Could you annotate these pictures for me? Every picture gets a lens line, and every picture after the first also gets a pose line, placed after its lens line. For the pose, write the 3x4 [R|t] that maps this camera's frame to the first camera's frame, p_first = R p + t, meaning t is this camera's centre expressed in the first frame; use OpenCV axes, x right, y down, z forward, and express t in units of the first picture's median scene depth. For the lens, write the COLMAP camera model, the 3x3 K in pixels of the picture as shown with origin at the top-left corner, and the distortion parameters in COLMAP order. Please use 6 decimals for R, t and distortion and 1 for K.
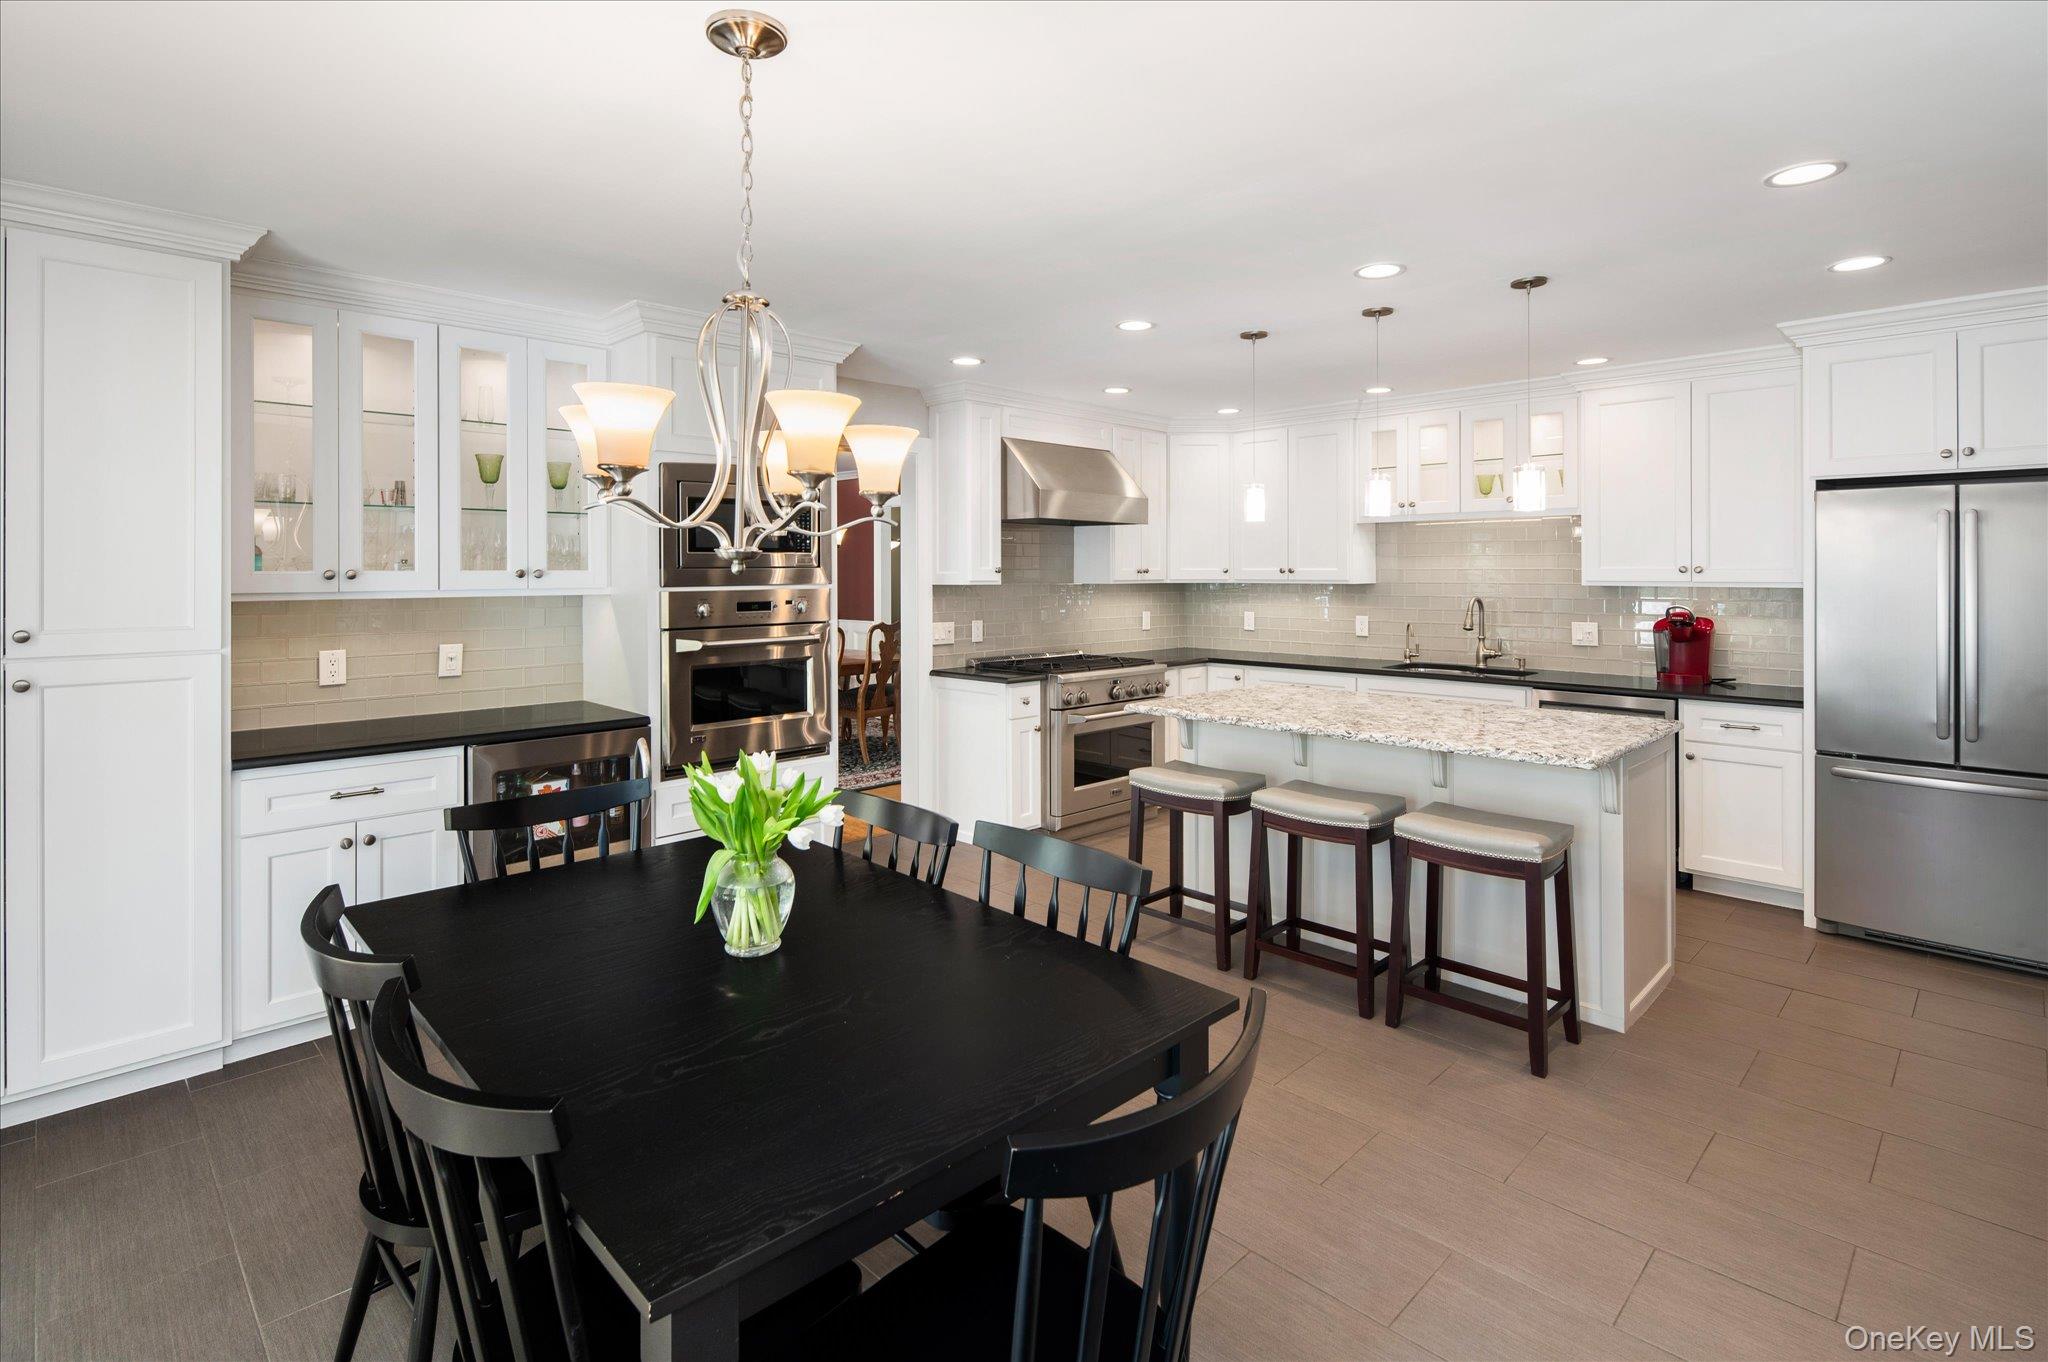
lens RADIAL K [[999.4, 0, 1021.3], [0, 999.4, 690.7], [0, 0, 1]] dist [0.001976, -0.002806]
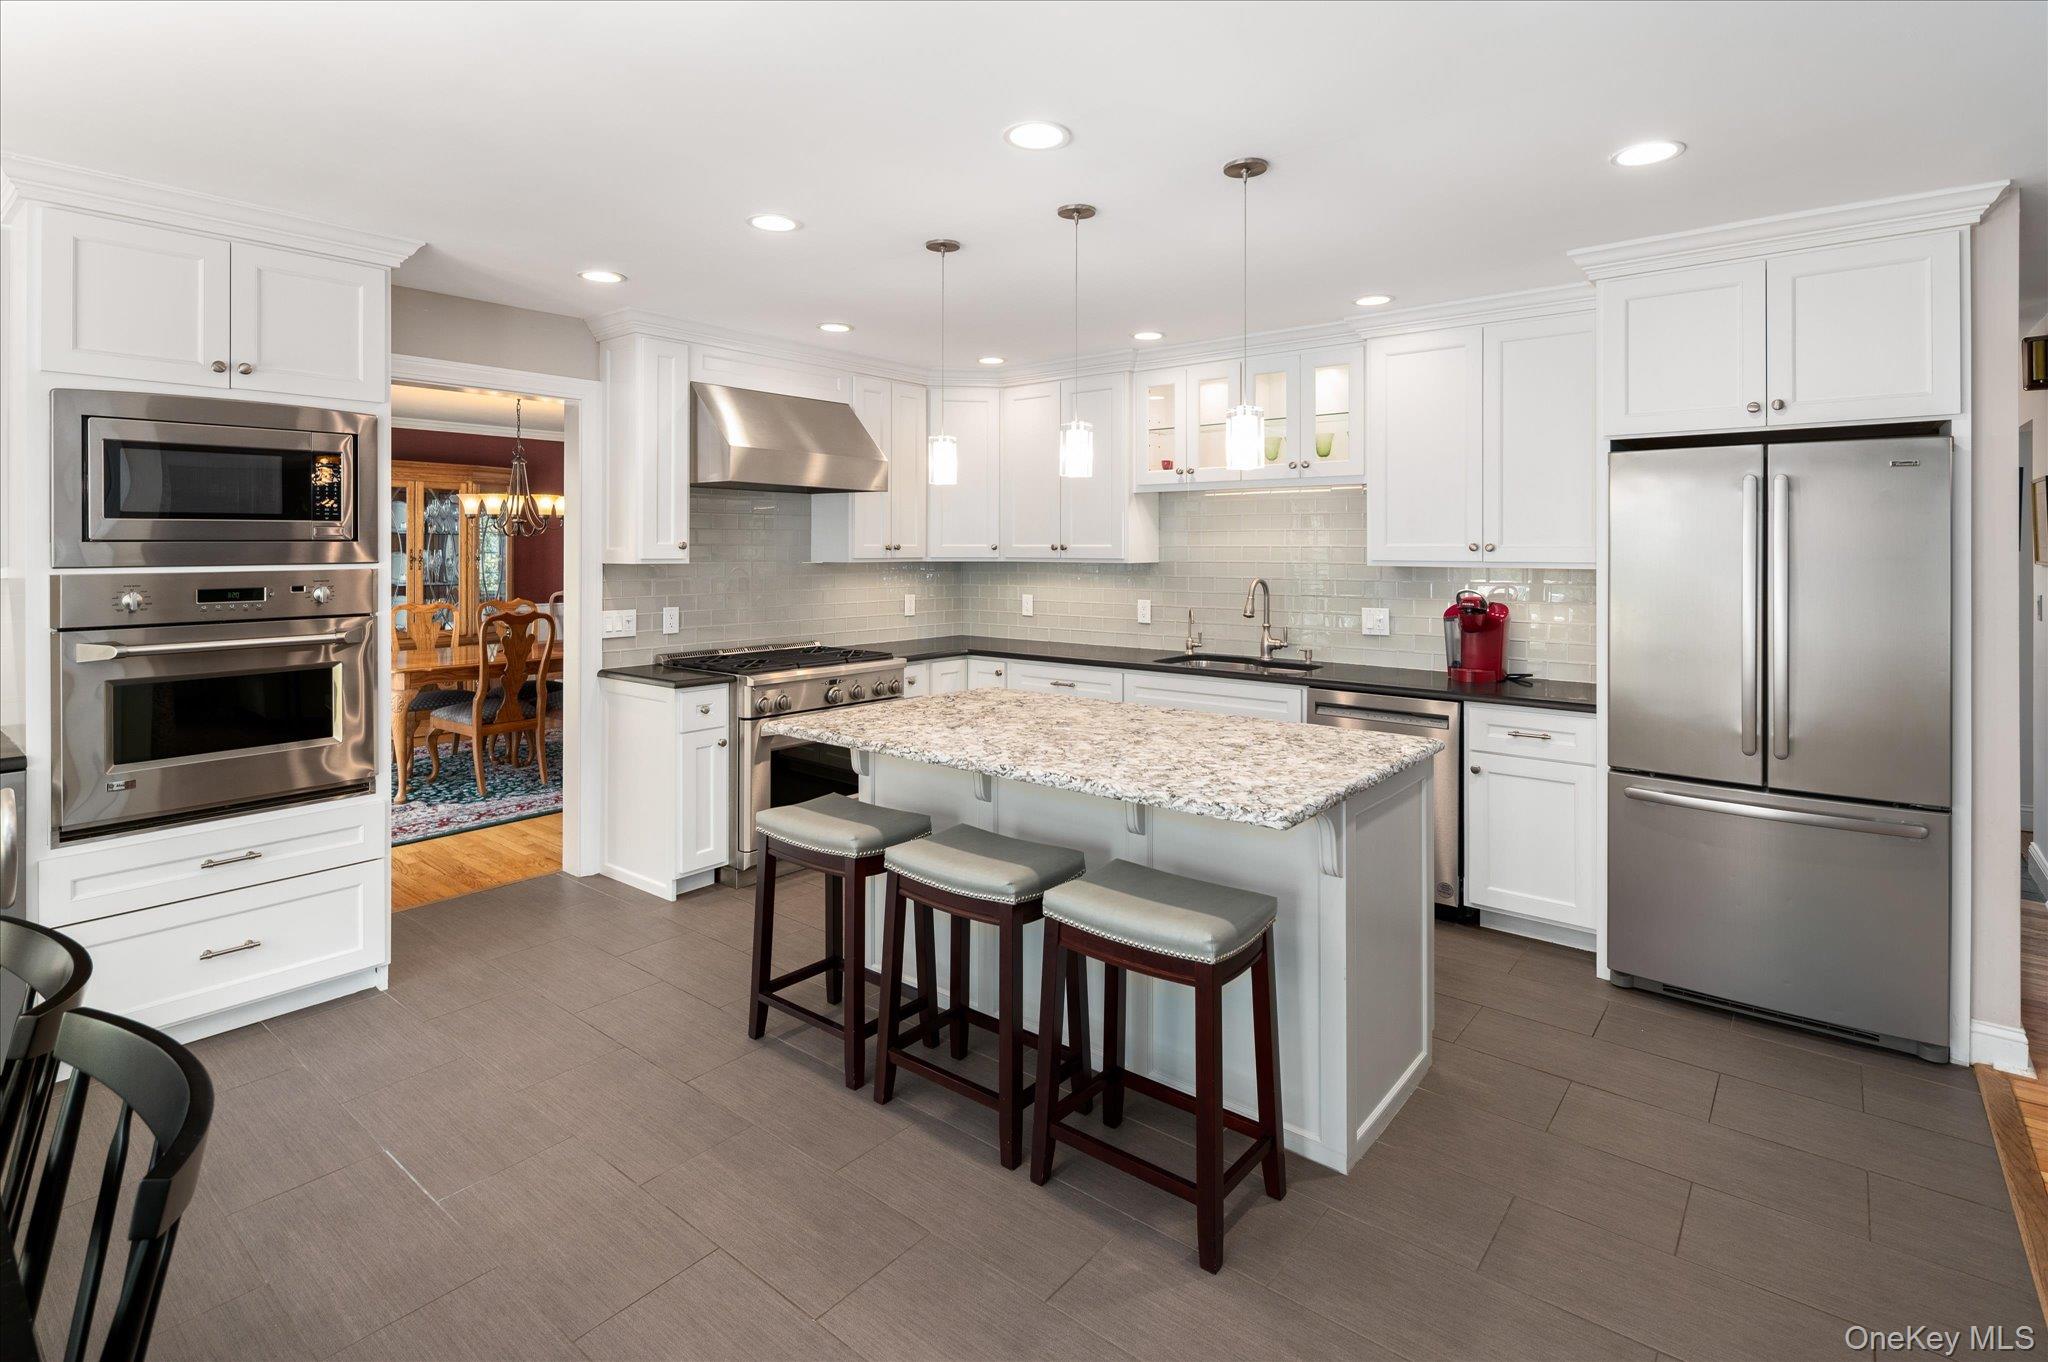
lens RADIAL K [[999.4, 0, 1020.4], [0, 999.4, 680.9], [0, 0, 1]] dist [0.001976, -0.002806]
pose [[0.994574, -0.010929, 0.103451, 0.209510], [0.009576, 0.999862, 0.013562, -0.025131], [-0.103585, -0.012498, 0.994542, 0.212120]]
